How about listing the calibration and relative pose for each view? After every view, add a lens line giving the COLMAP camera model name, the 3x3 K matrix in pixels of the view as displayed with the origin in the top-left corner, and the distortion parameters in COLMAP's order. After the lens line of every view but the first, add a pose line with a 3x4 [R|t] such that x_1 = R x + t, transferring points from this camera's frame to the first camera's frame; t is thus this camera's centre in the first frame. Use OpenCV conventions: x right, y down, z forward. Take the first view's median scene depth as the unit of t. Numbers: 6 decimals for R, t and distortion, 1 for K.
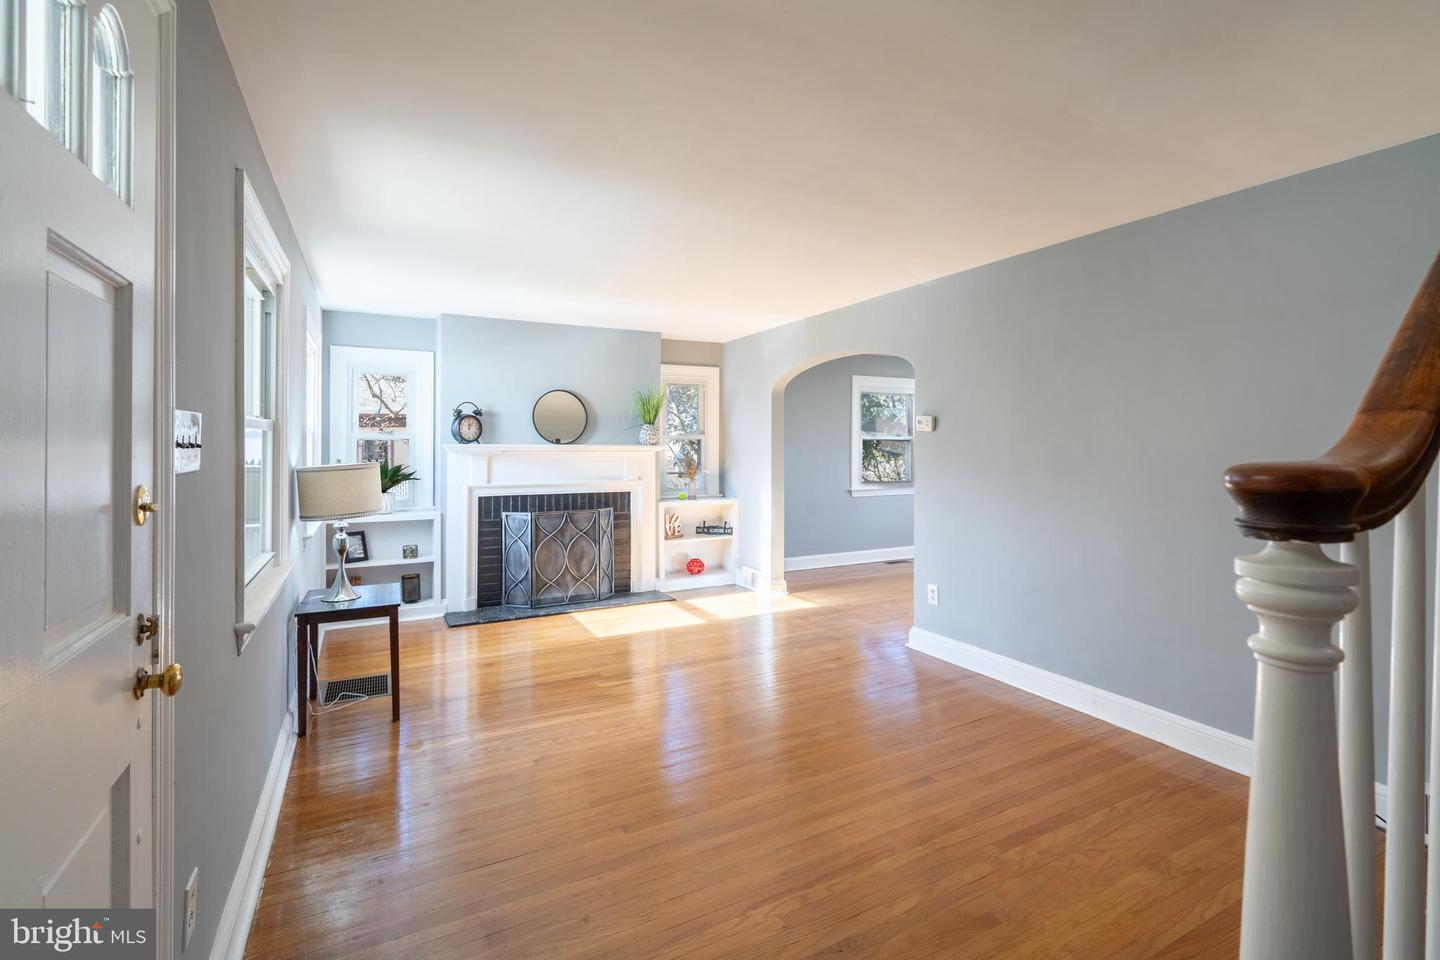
lens RADIAL K [[663.2, 0, 732.3], [0, 663.2, 446.6], [0, 0, 1]] dist [-0.001372, 0.000220]
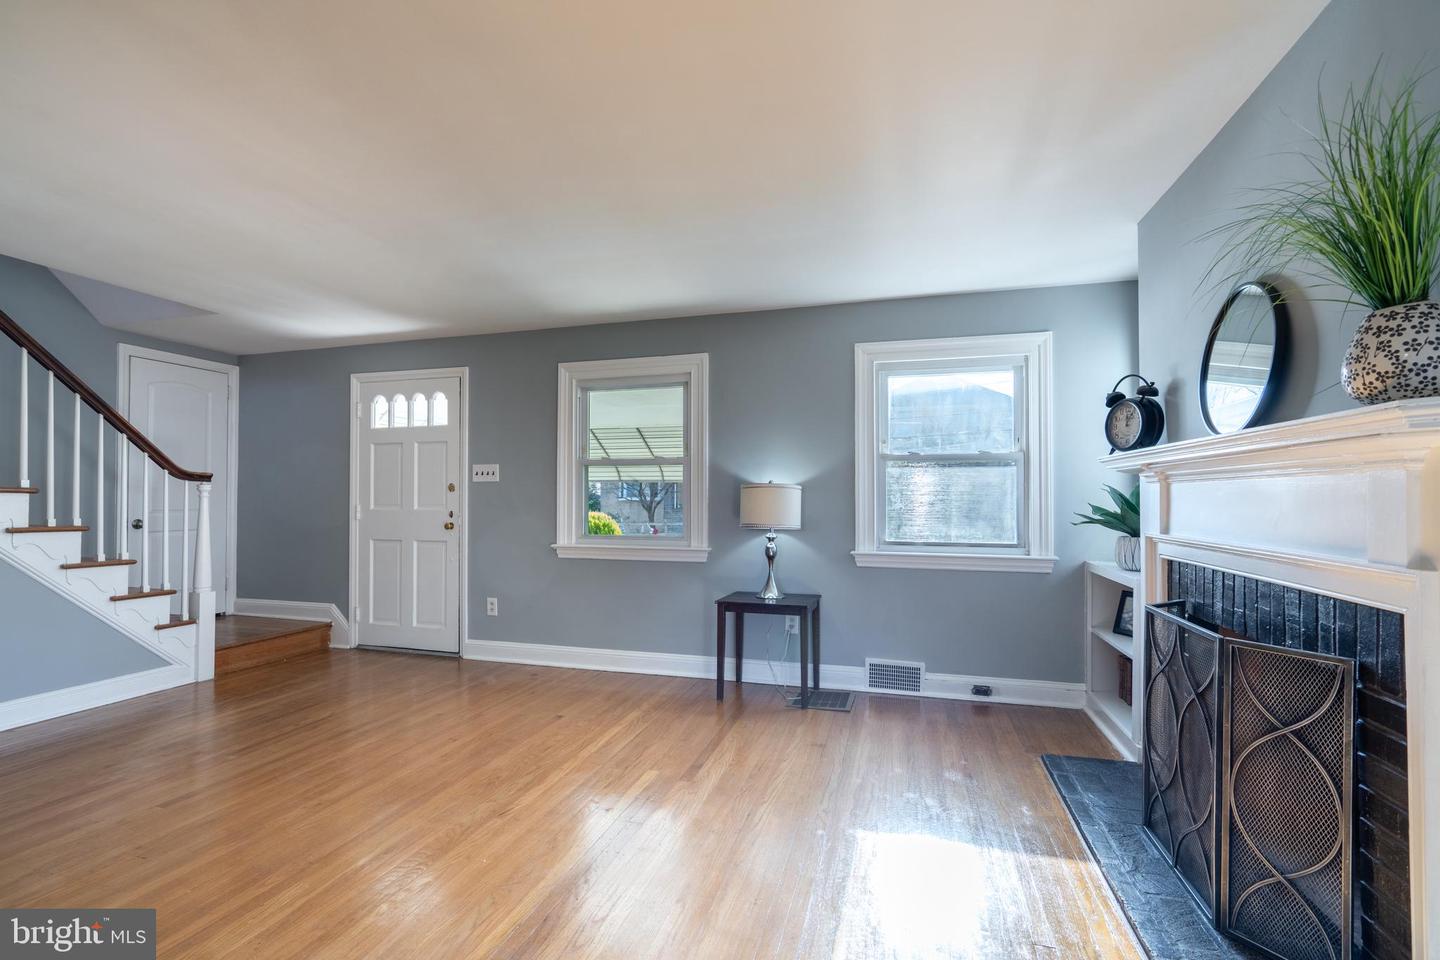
lens RADIAL K [[653.4, 0, 712.6], [0, 653.4, 490.1], [0, 0, 1]] dist [-0.009110, 0.000383]
pose [[-0.706463, -0.011212, -0.707661, 0.189292], [-0.004233, 0.999924, -0.011616, 0.030236], [0.707737, -0.005210, -0.706457, 1.054687]]
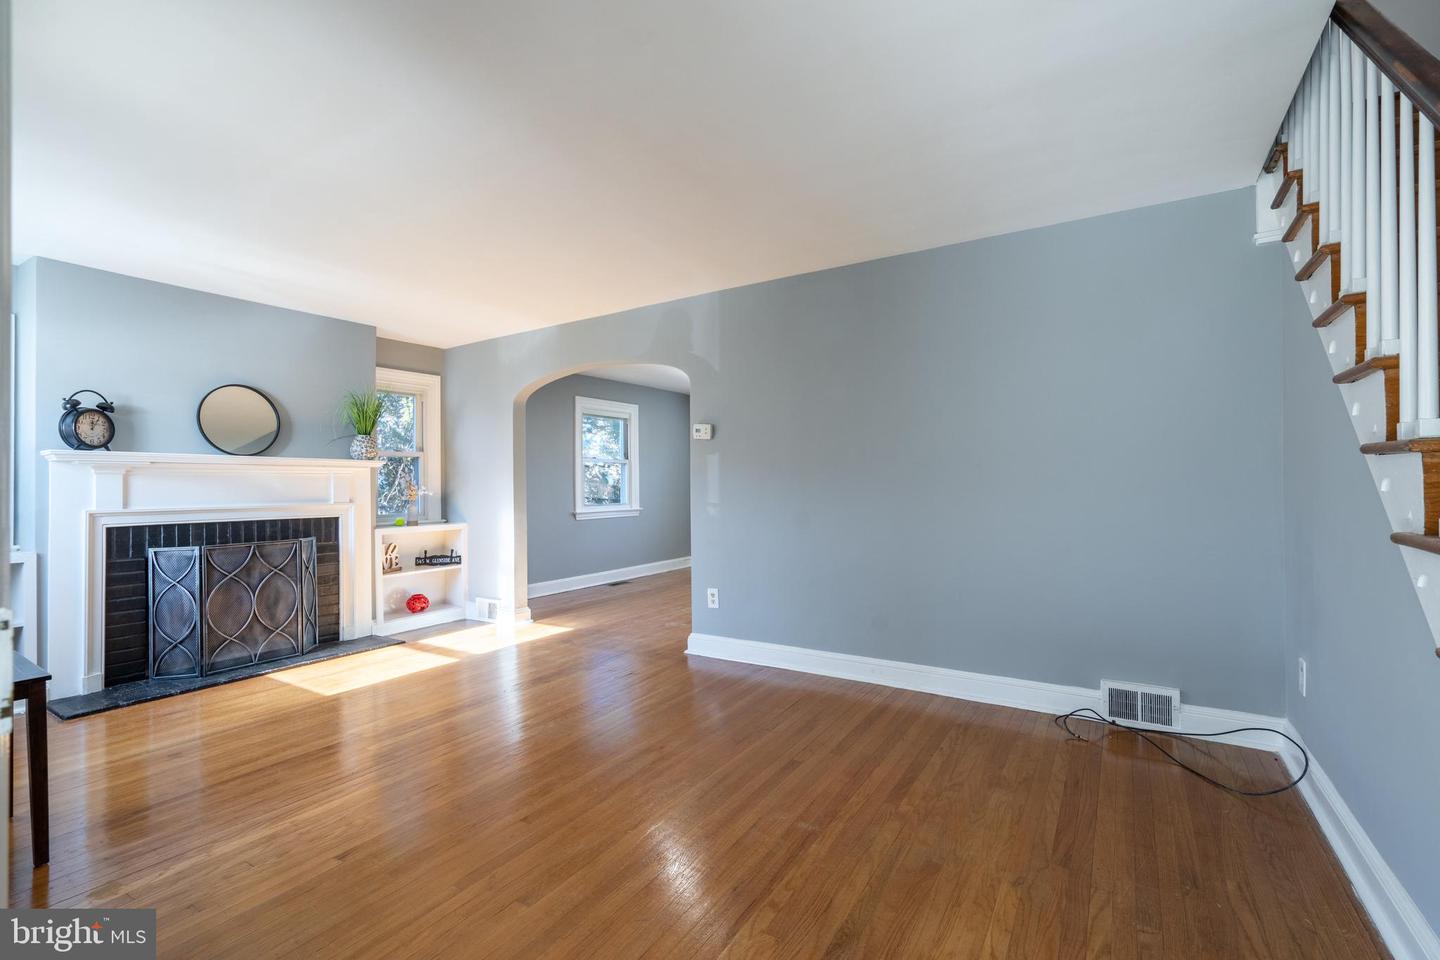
lens RADIAL K [[647.0, 0, 710.9], [0, 647.0, 477.1], [0, 0, 1]] dist [-0.013236, 0.007449]
pose [[0.876367, -0.005552, 0.481612, -0.143907], [0.013309, 0.999831, -0.012691, 0.037897], [-0.481460, 0.017532, 0.876292, 0.094007]]
